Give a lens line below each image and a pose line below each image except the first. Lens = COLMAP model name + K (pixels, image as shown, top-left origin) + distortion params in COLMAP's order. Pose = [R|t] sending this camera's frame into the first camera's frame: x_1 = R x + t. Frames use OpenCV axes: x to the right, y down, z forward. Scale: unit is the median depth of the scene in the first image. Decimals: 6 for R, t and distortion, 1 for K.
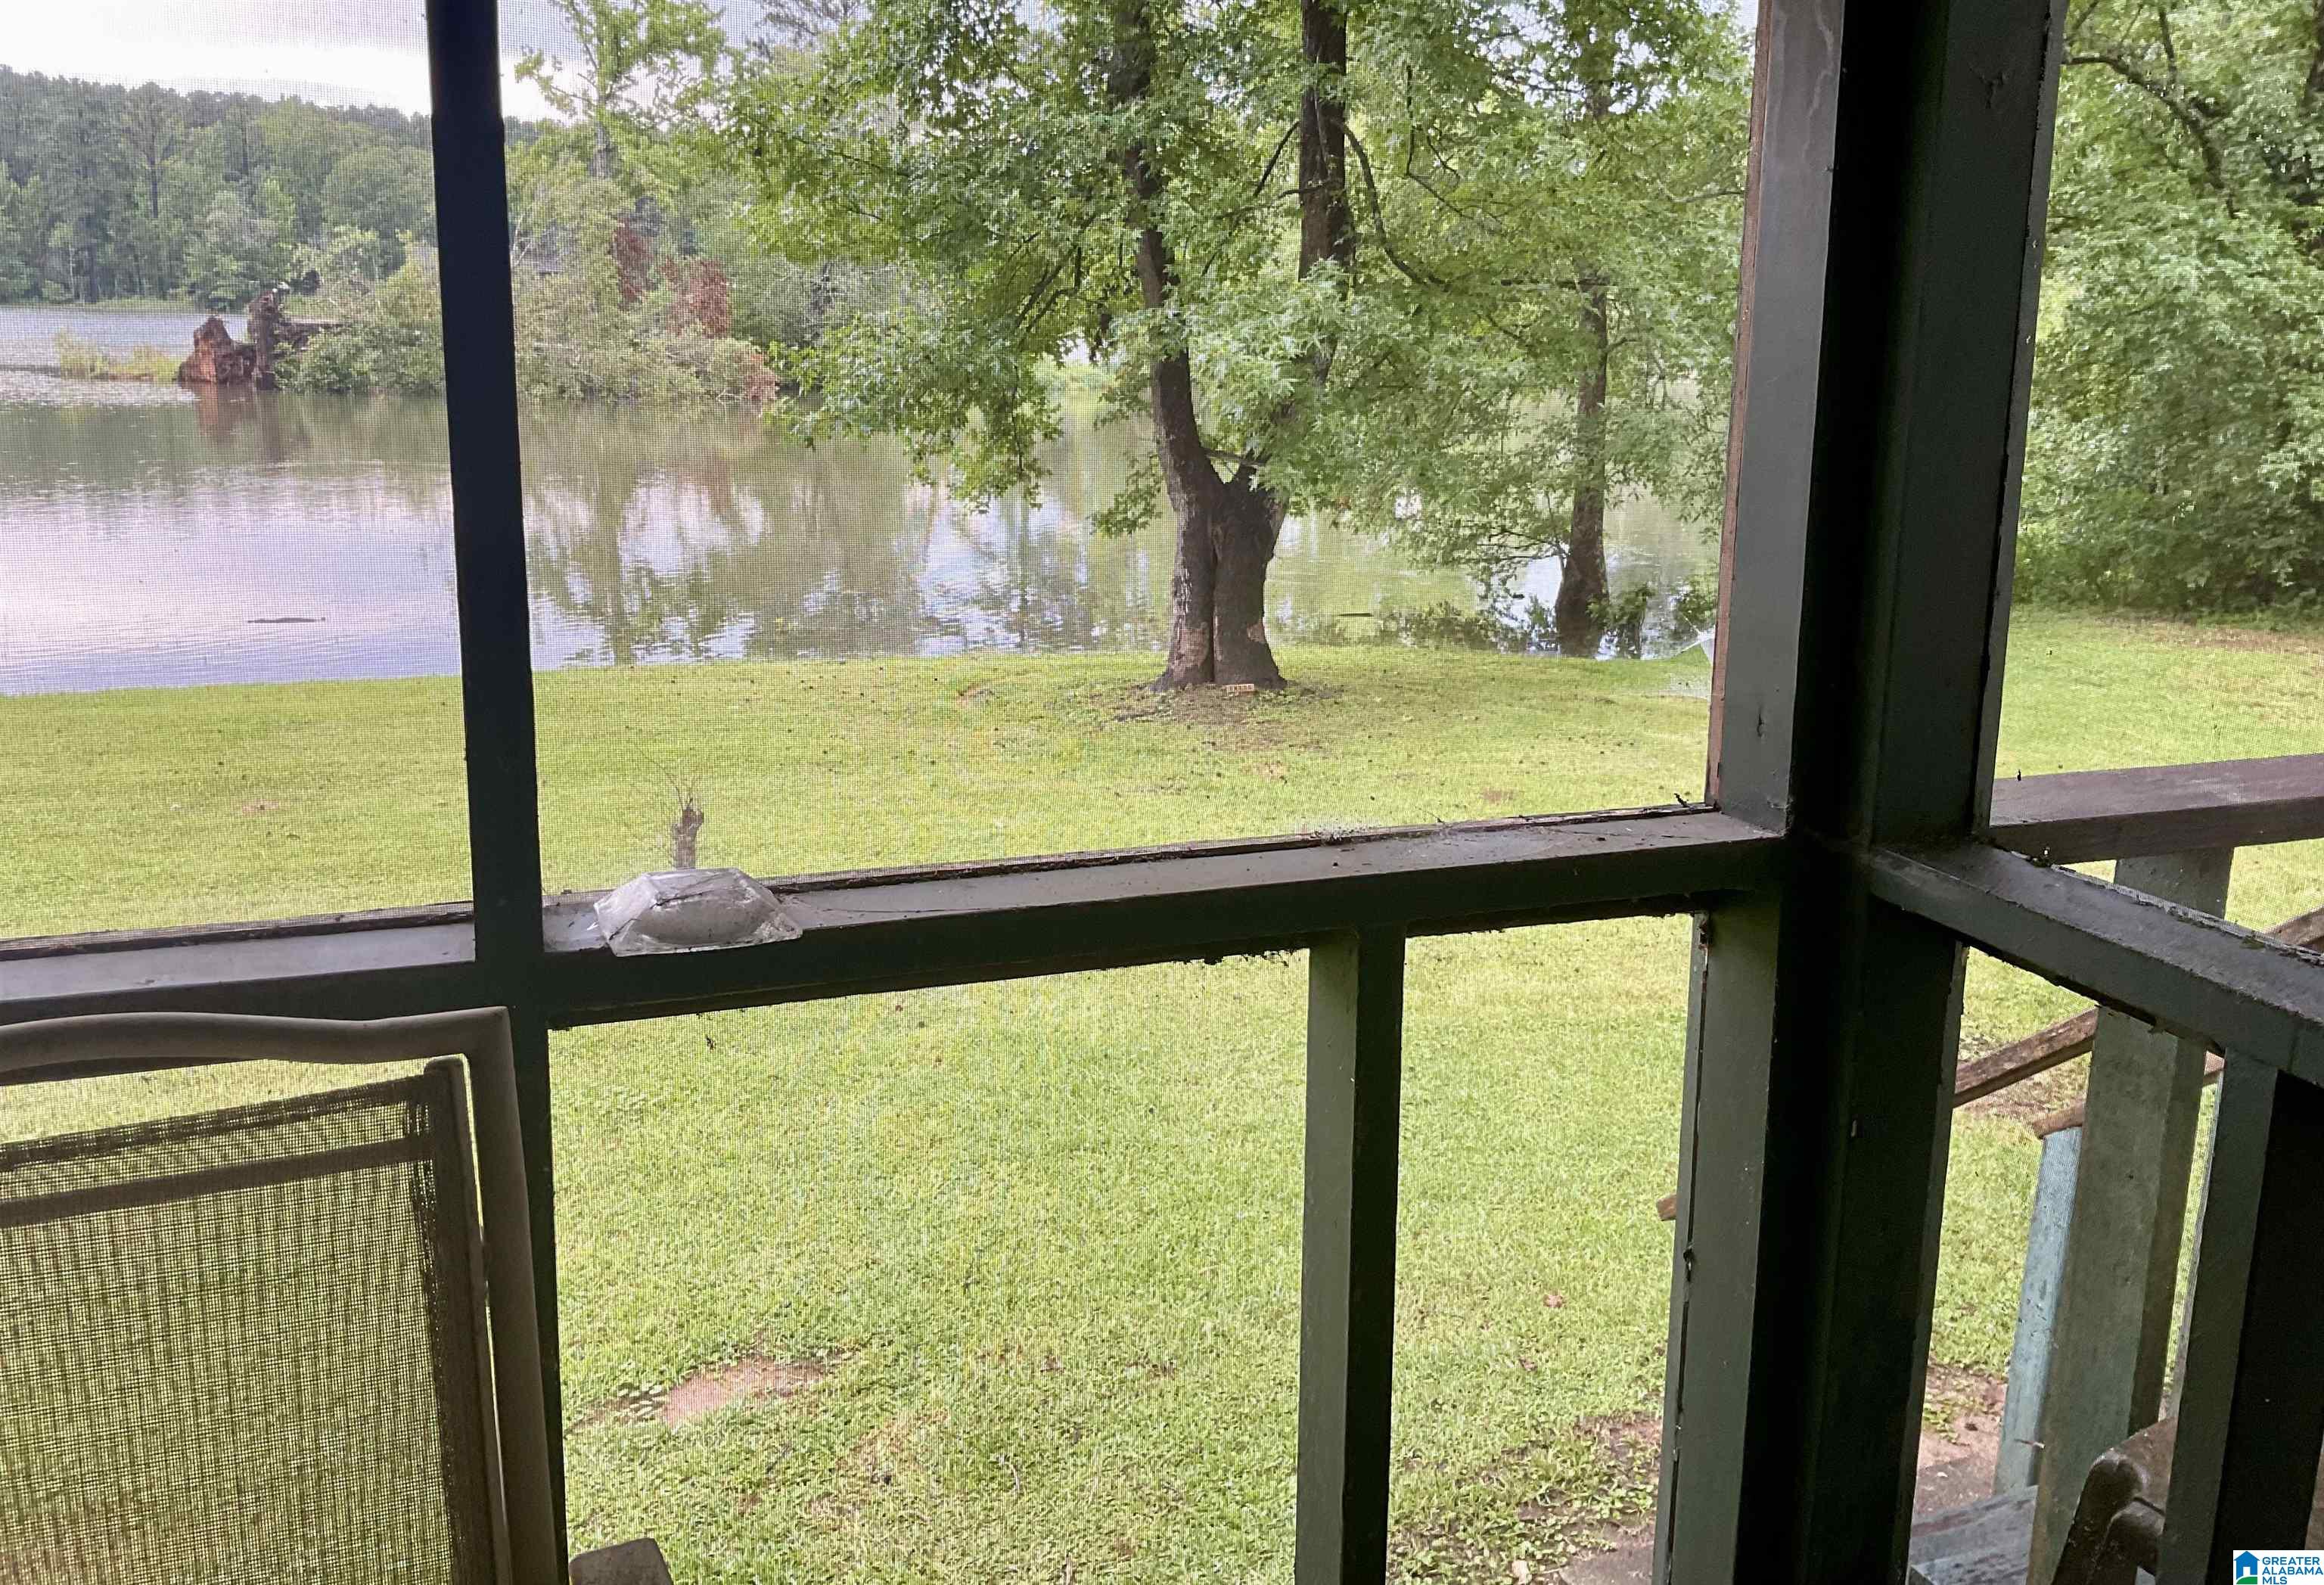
lens RADIAL K [[1938.6, 0, 1193.1], [0, 1938.6, 740.2], [0, 0, 1]] dist [0.069362, -0.117409]
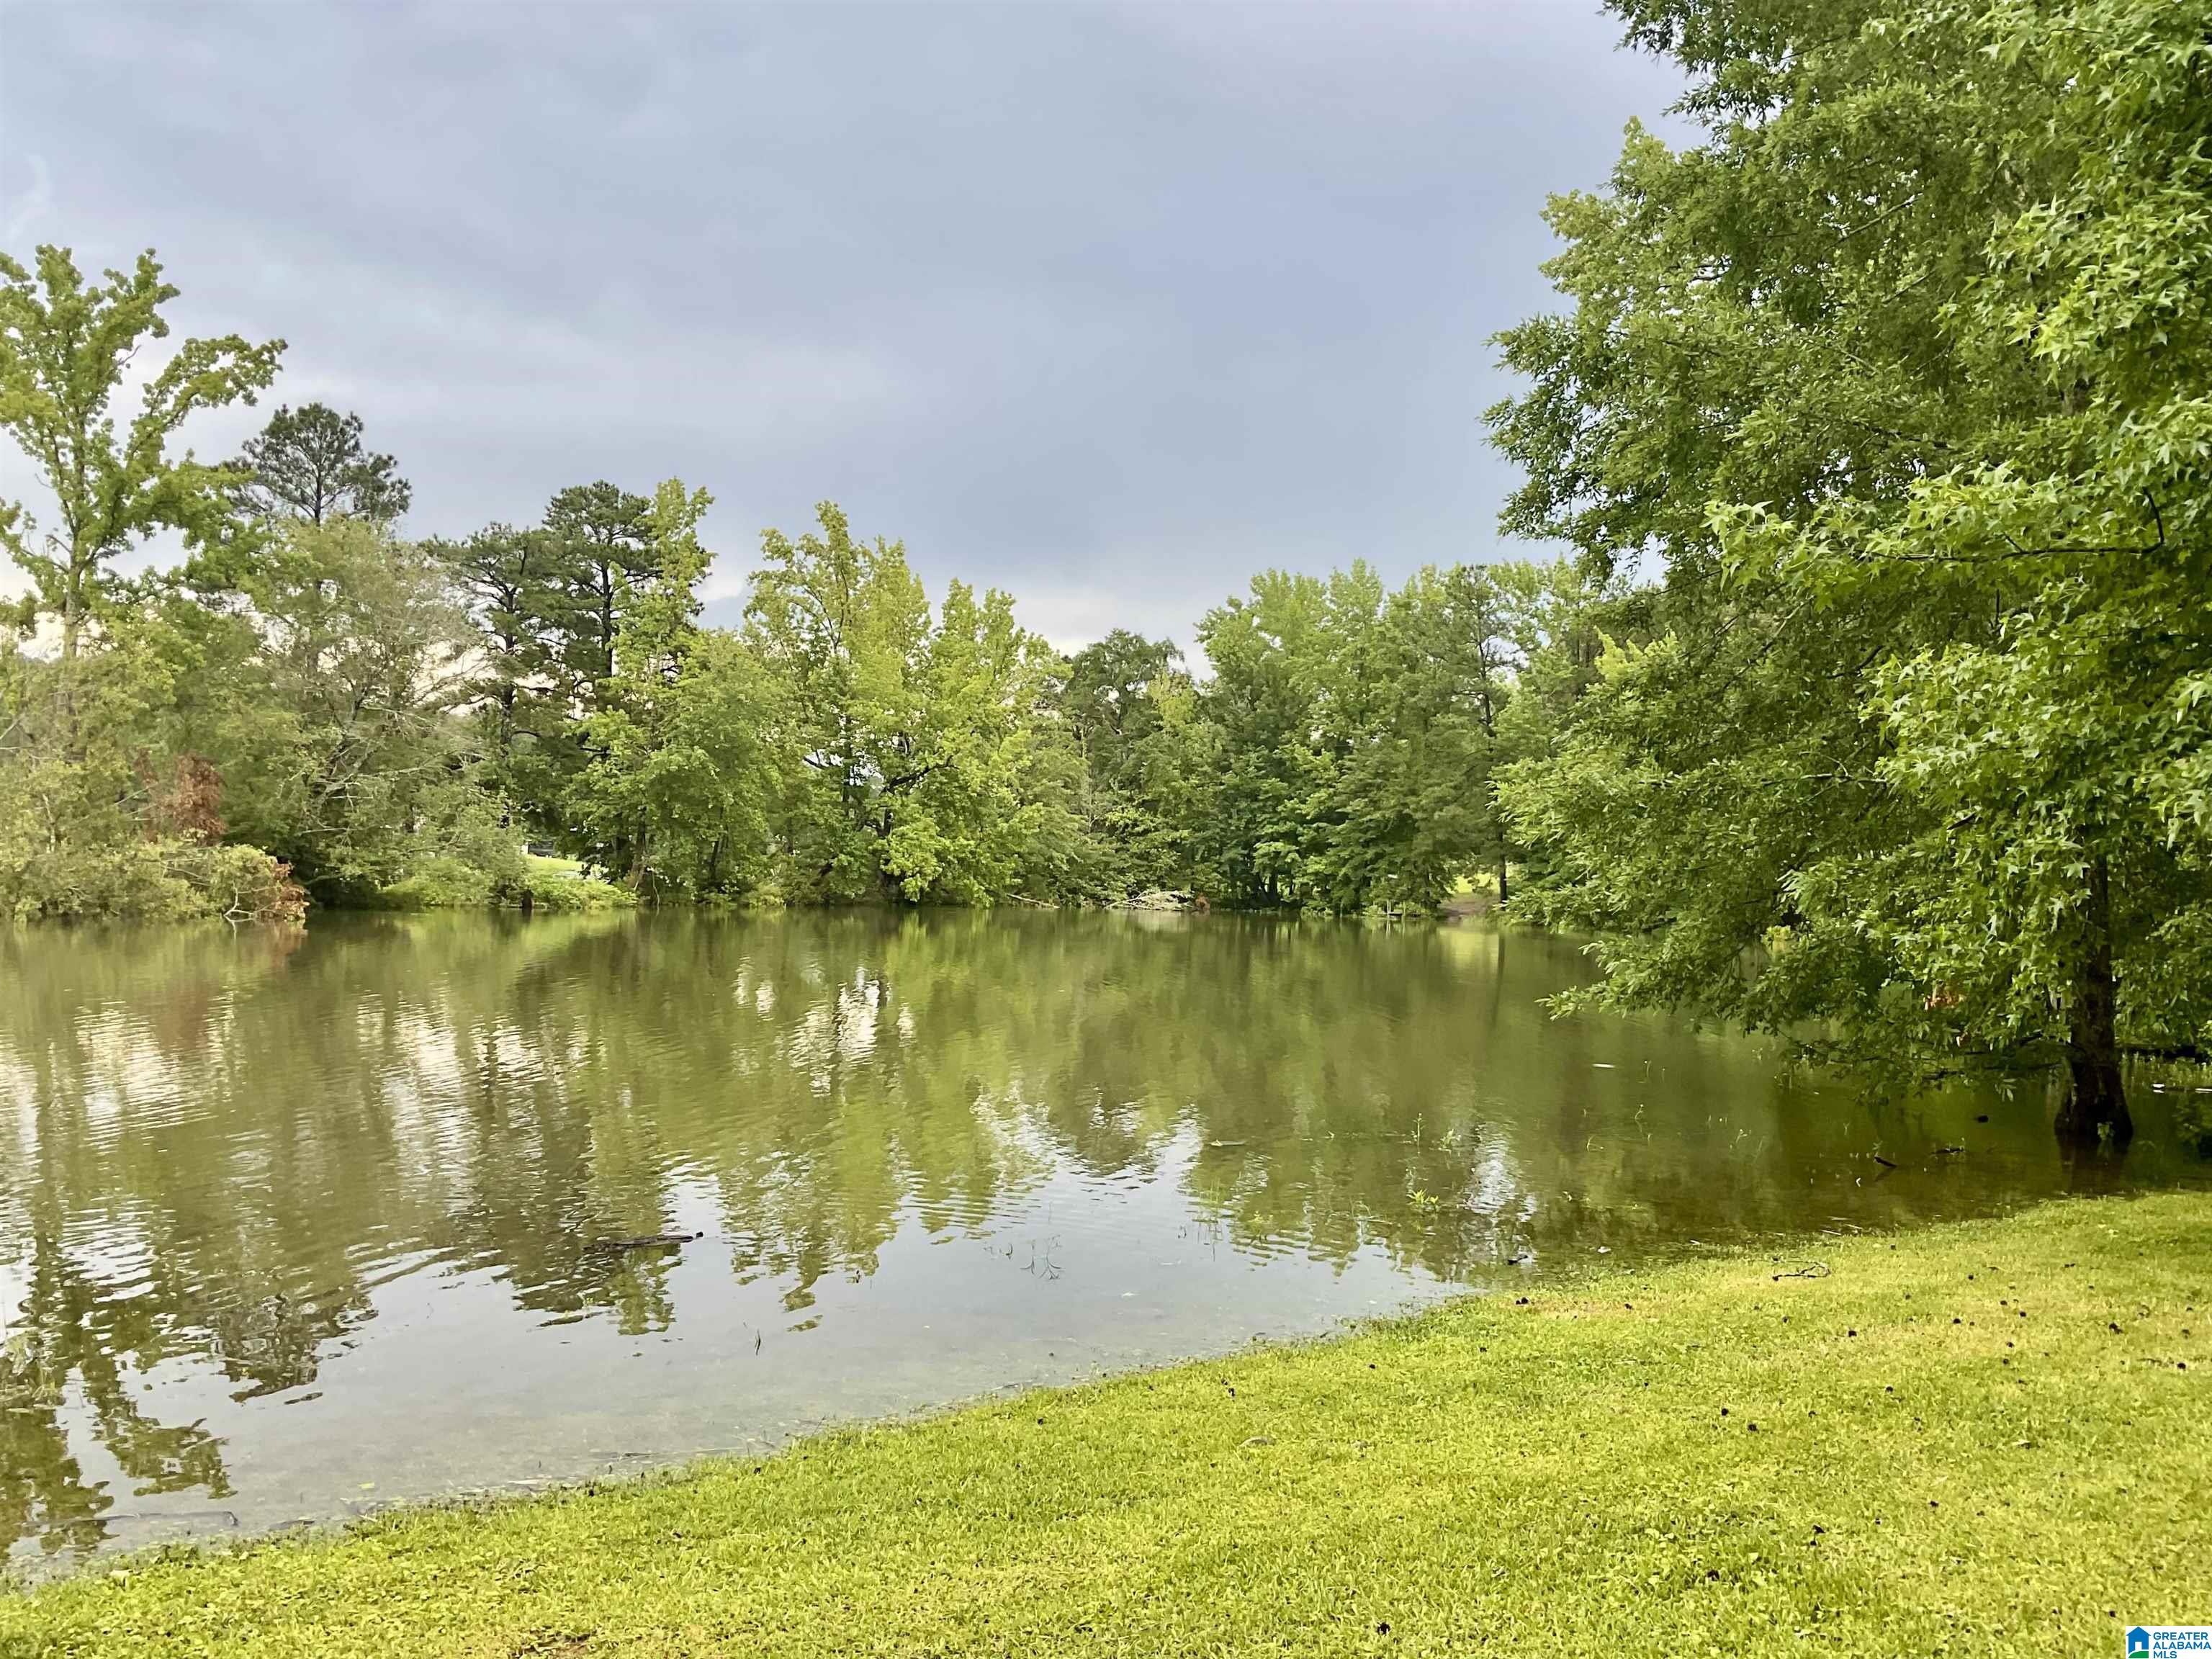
lens RADIAL K [[1917.0, 0, 1107.9], [0, 1917.0, 827.7], [0, 0, 1]] dist [0.090844, -0.168118]
pose [[0.950535, 0.012313, 0.310374, -0.142873], [0.057889, 0.974686, -0.215954, -0.014527], [-0.305176, 0.223239, 0.925760, 0.125805]]
